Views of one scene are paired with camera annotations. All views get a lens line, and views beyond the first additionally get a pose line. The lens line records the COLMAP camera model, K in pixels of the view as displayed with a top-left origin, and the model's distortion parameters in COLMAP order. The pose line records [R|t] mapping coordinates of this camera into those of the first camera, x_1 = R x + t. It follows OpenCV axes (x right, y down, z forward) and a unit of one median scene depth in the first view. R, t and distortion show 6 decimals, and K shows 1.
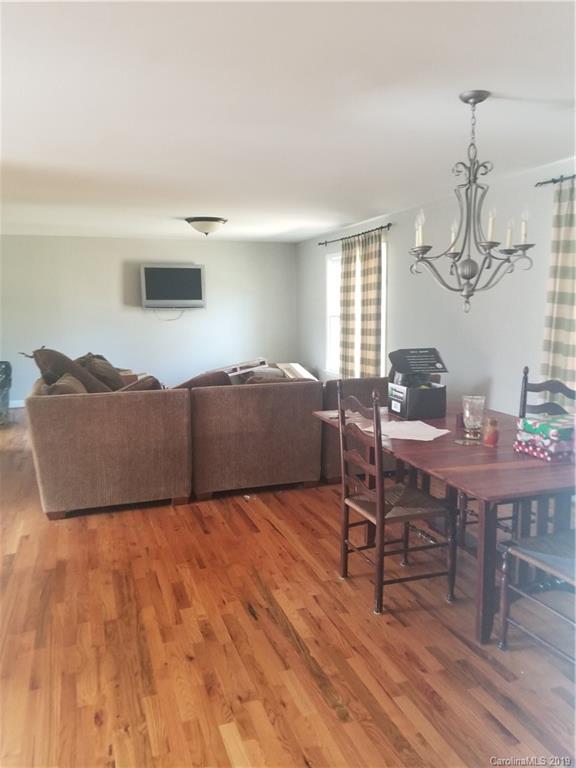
lens RADIAL K [[608.4, 0, 288.0], [0, 608.4, 384.0], [0, 0, 1]] dist [0.097616, -0.153528]
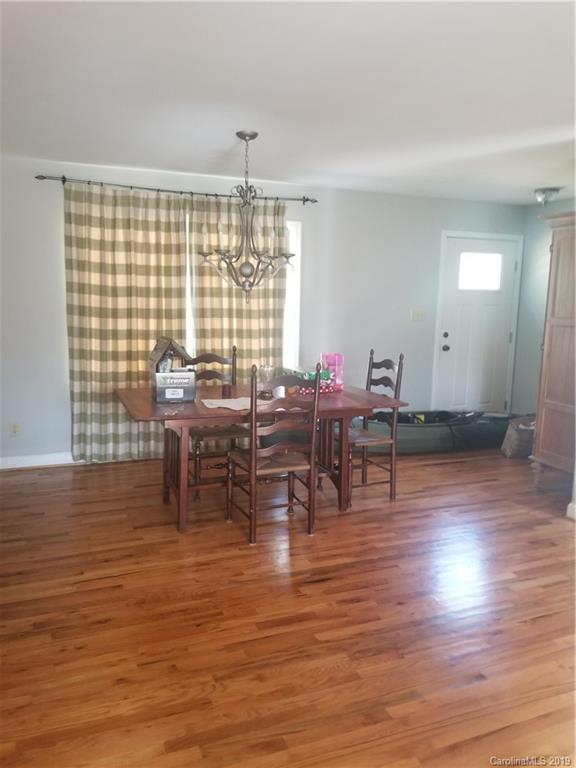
lens RADIAL K [[608.4, 0, 288.0], [0, 608.4, 384.0], [0, 0, 1]] dist [0.097616, -0.153528]
pose [[-0.047443, -0.149129, 0.987679, -1.048422], [0.121330, 0.980611, 0.153890, -0.141657], [-0.991478, 0.127136, -0.028429, 1.013083]]
